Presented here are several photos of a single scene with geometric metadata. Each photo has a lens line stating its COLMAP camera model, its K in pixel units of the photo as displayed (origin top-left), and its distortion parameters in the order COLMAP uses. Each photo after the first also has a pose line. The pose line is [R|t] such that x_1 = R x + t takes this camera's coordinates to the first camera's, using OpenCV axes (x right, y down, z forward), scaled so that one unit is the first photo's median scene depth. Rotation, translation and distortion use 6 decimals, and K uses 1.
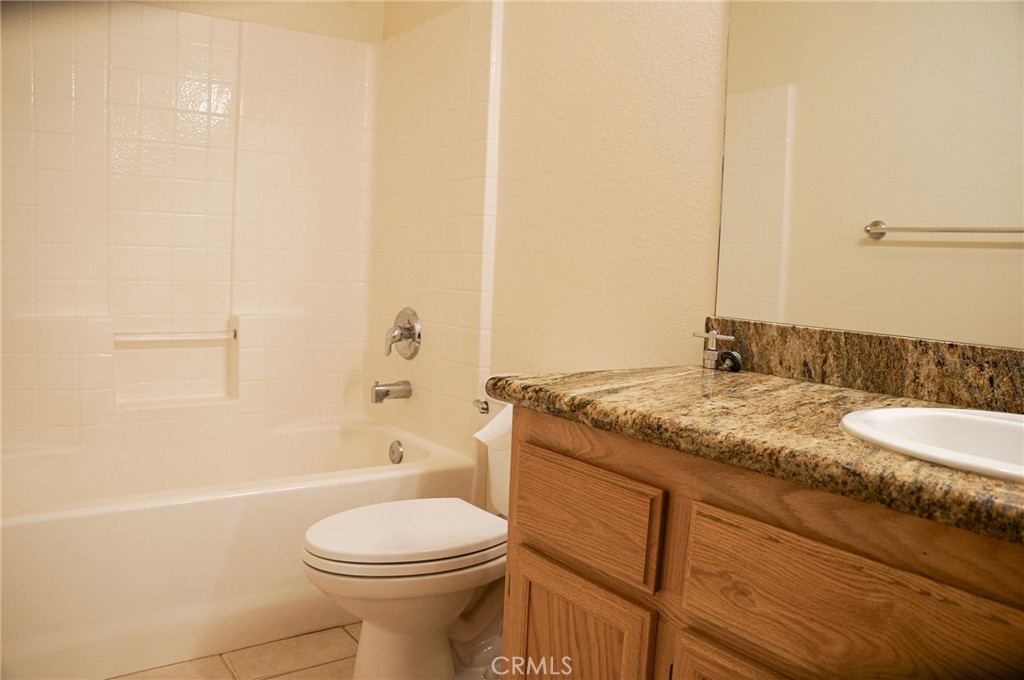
lens RADIAL K [[800.1, 0, 512.0], [0, 800.1, 340.0], [0, 0, 1]] dist [-0.151075, 0.094145]
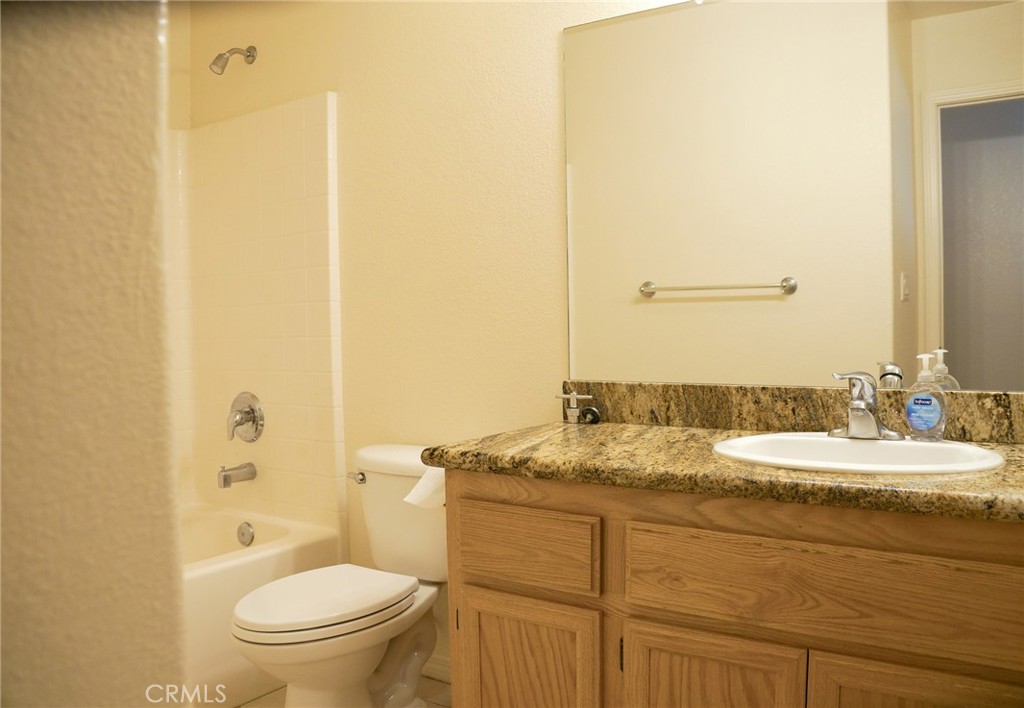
lens RADIAL K [[835.4, 0, 512.0], [0, 835.4, 354.0], [0, 0, 1]] dist [-0.142697, 0.001808]
pose [[0.940454, -0.073040, 0.331980, -0.344489], [0.090634, 0.995166, -0.037804, -0.039840], [-0.327614, 0.065642, 0.942528, -0.254831]]
